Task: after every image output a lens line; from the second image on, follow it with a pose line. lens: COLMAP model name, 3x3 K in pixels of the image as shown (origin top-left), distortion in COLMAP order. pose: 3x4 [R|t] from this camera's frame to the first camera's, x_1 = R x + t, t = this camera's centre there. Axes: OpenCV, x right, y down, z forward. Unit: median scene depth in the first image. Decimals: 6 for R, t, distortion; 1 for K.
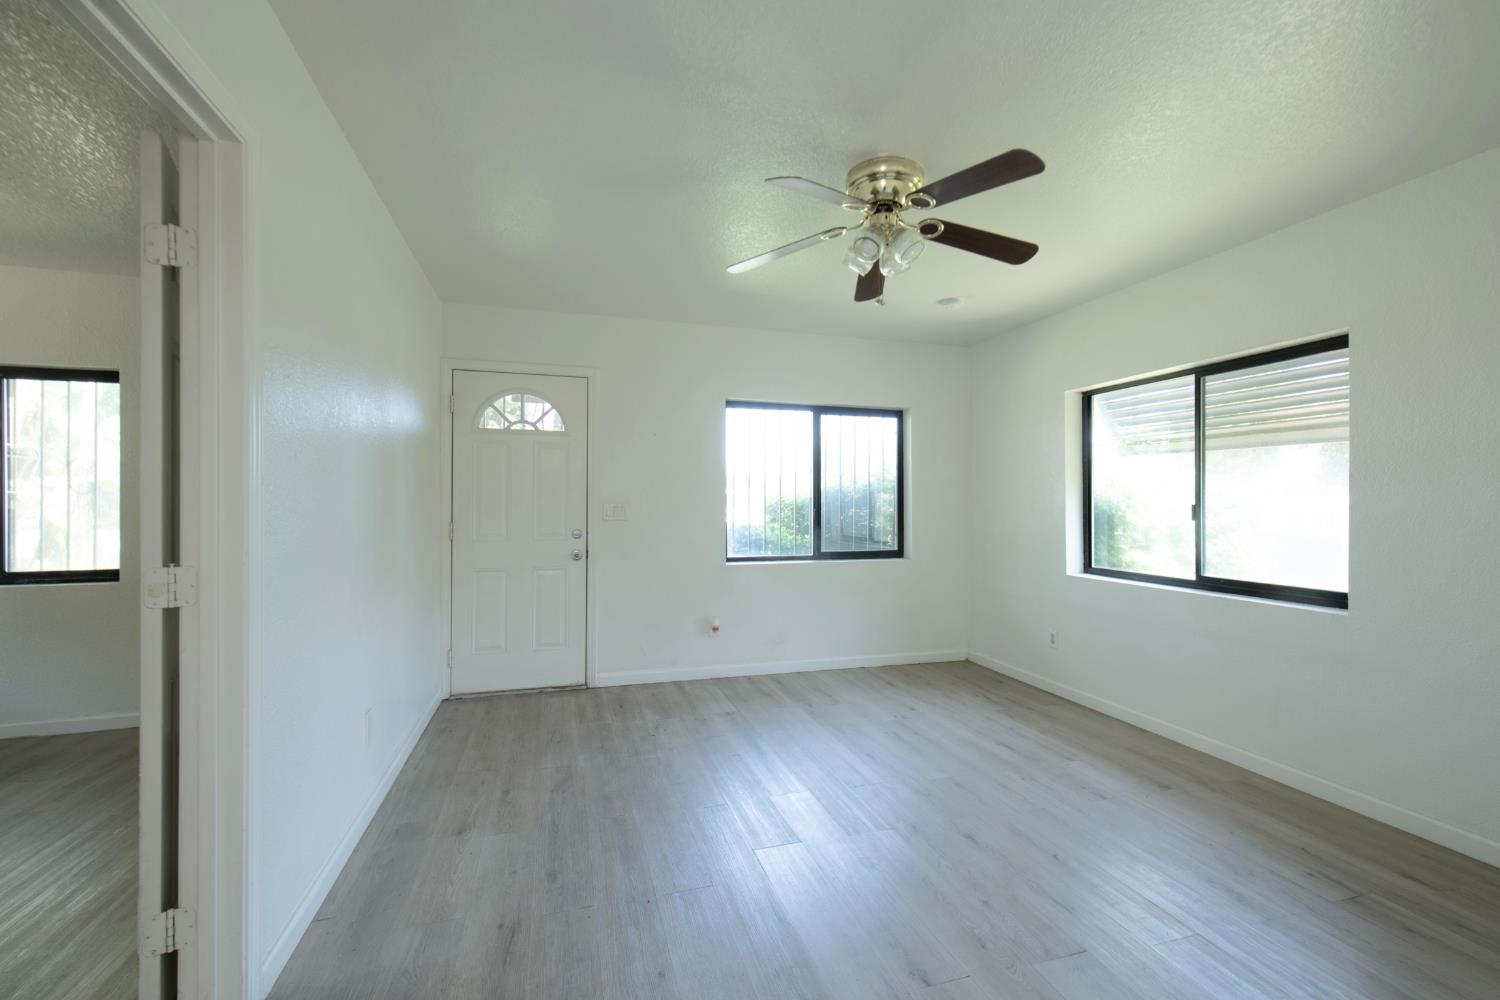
lens RADIAL K [[616.7, 0, 750.0], [0, 616.7, 500.0], [0, 0, 1]] dist [-0.015062, -0.000230]
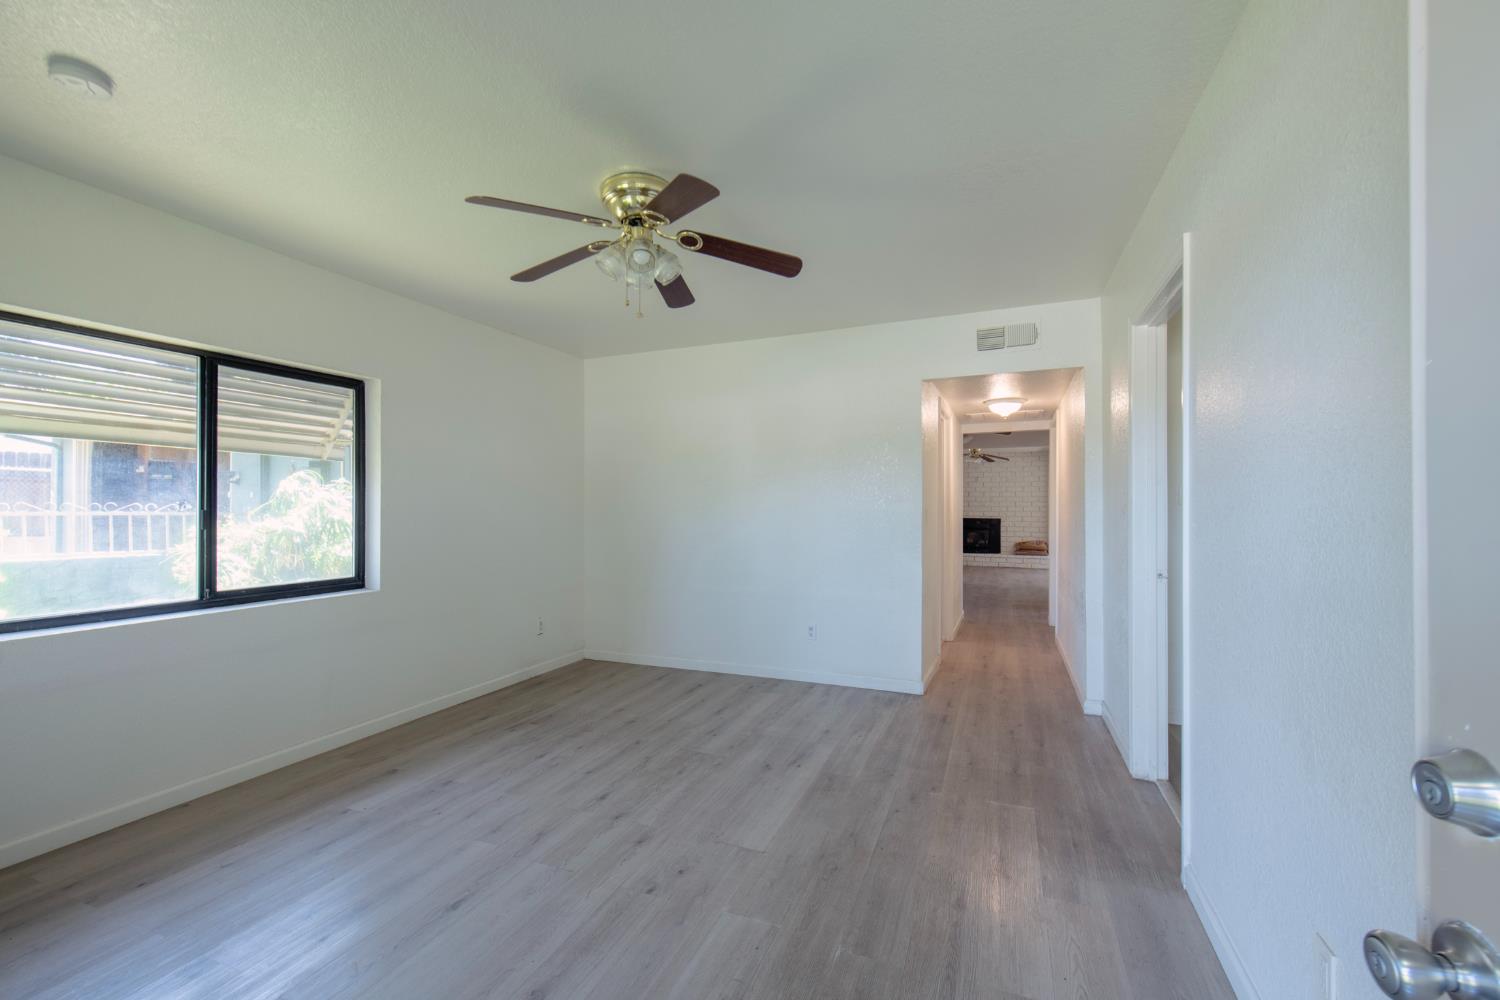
lens RADIAL K [[616.7, 0, 750.0], [0, 616.7, 500.0], [0, 0, 1]] dist [-0.015062, -0.000230]
pose [[-0.789460, 0.006652, 0.613766, -0.409381], [-0.004539, 0.999851, -0.016675, 0.003745], [-0.613785, -0.015950, -0.789312, 1.238097]]
